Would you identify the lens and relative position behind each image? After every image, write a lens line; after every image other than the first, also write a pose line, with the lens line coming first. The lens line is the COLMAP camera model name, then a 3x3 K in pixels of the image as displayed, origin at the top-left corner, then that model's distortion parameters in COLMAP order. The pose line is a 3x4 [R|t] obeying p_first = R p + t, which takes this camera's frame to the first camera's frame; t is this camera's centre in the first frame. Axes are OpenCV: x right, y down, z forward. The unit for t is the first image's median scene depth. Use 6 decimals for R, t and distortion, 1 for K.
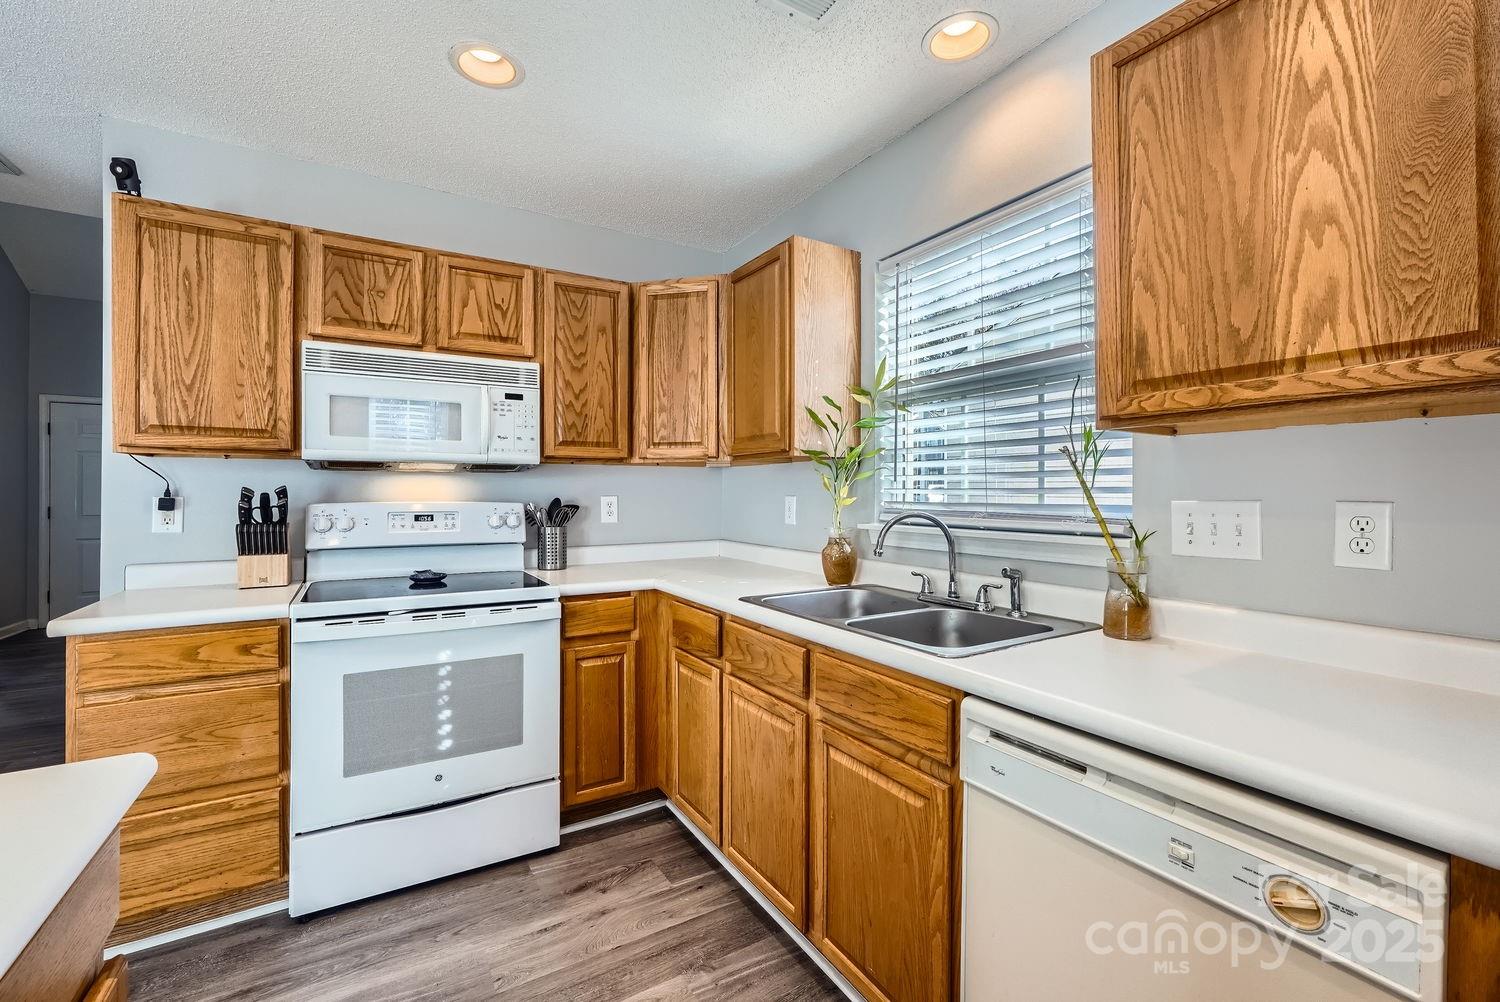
lens RADIAL K [[631.2, 0, 746.4], [0, 631.2, 491.4], [0, 0, 1]] dist [-0.016507, 0.006014]
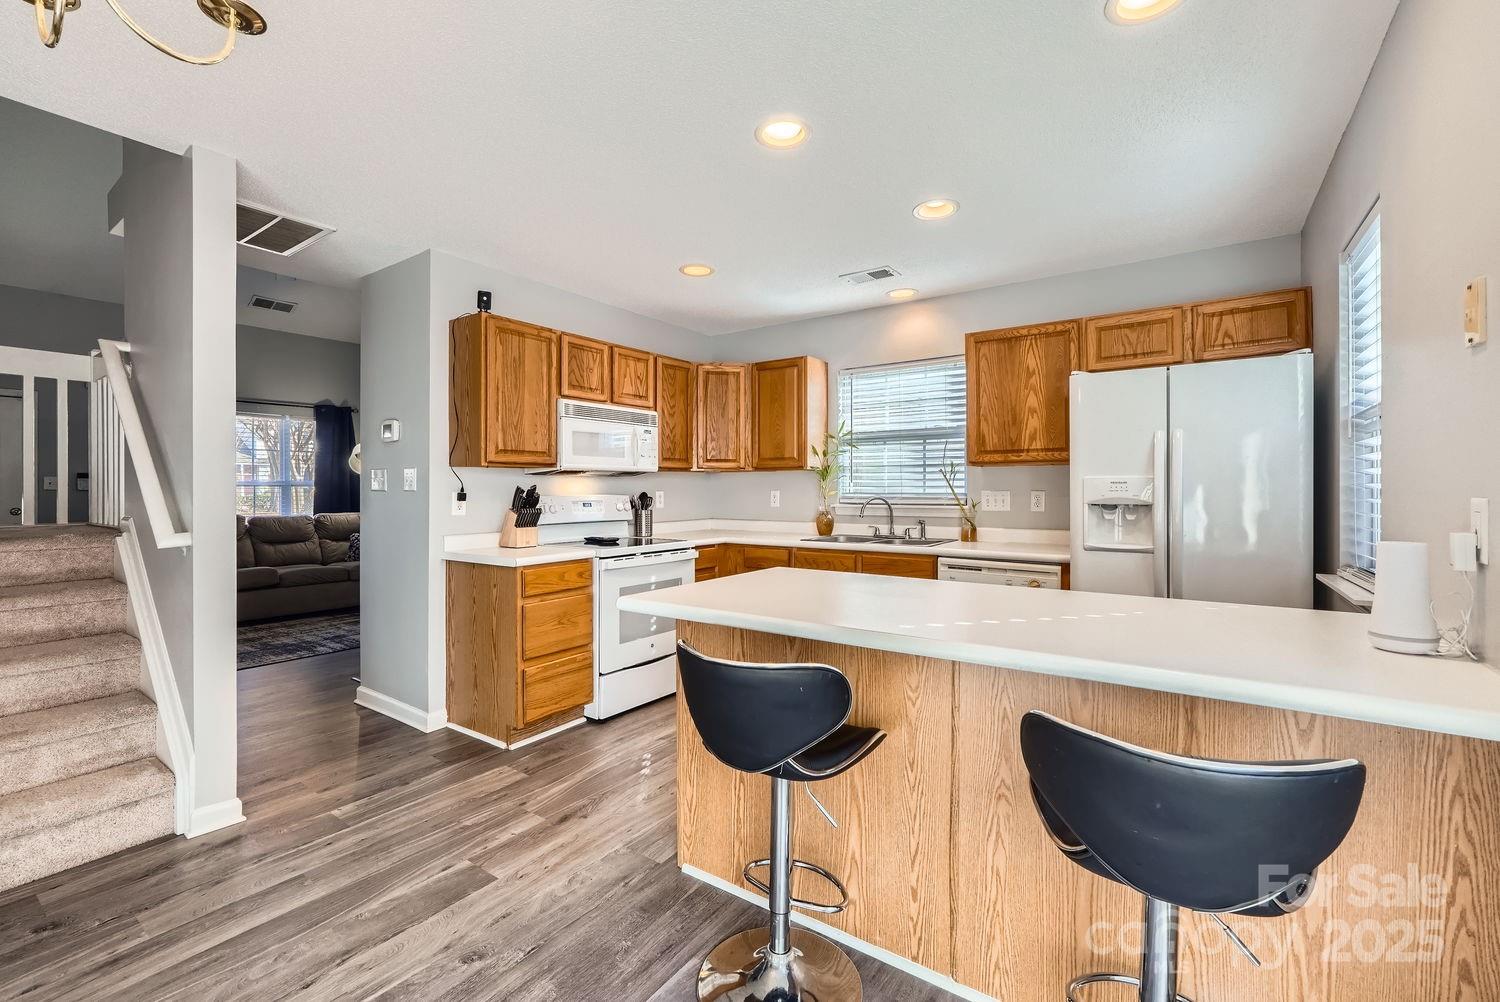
lens RADIAL K [[631.2, 0, 749.5], [0, 631.2, 492.1], [0, 0, 1]] dist [-0.016507, 0.006014]
pose [[0.916409, -0.005290, 0.400209, -0.998729], [0.002299, 0.999966, 0.007953, -0.002949], [-0.400237, -0.006369, 0.916389, -0.820186]]
